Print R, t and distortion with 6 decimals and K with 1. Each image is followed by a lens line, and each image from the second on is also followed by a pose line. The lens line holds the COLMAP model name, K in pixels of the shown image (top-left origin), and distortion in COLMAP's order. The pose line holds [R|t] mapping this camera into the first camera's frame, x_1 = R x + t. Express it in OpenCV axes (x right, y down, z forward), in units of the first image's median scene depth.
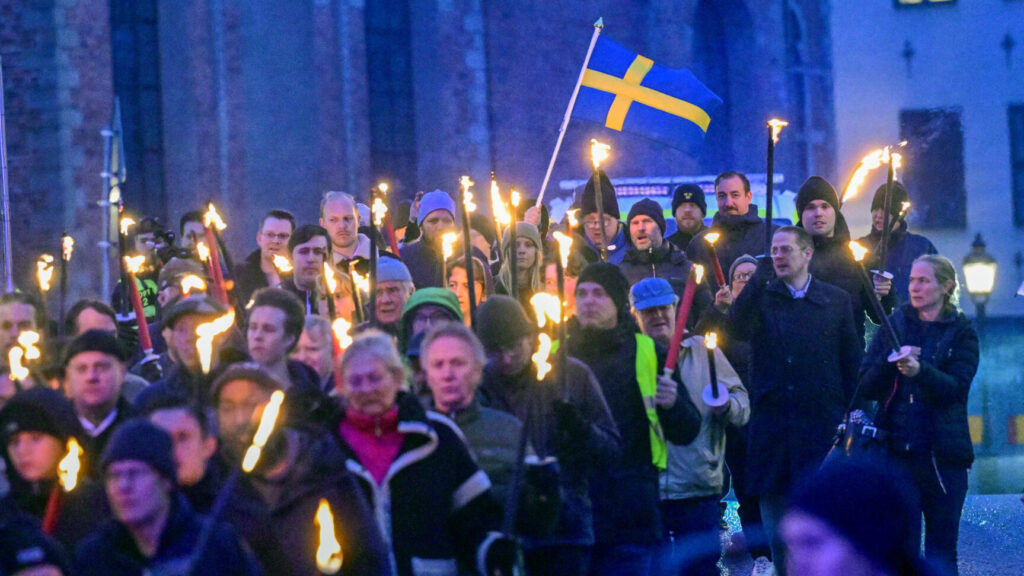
lens RADIAL K [[6046.7, 0, 513.5], [0, 6046.7, 281.7], [0, 0, 1]] dist [1.814295, 0.000000]
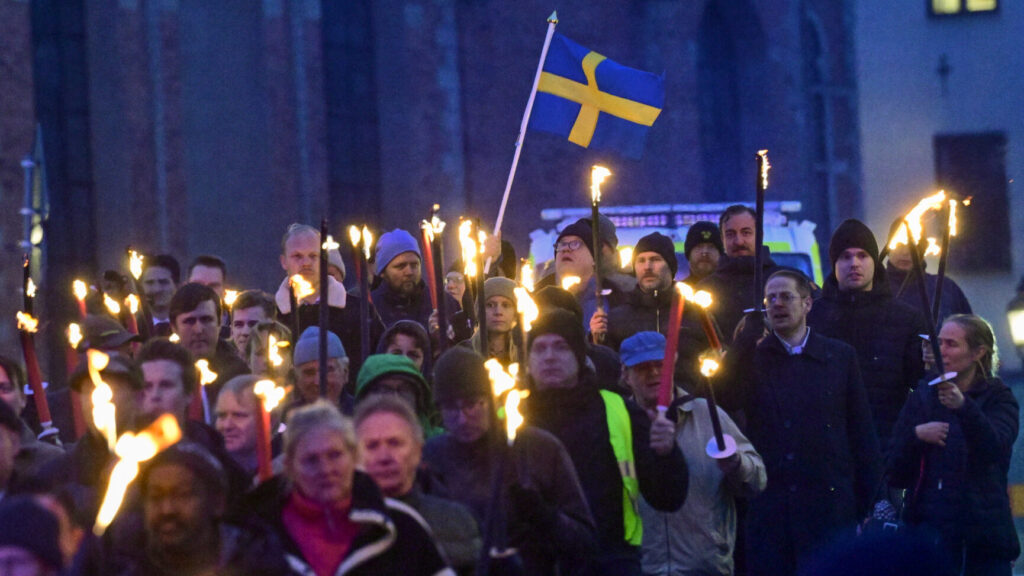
lens RADIAL K [[6046.7, 0, 511.3], [0, 6046.7, 294.5], [0, 0, 1]] dist [1.814295, 0.000000]
pose [[0.999994, -0.003479, 0.000677, 0.002083], [0.003480, 0.999994, -0.000701, -0.004869], [-0.000675, 0.000703, 1.000000, 0.124682]]
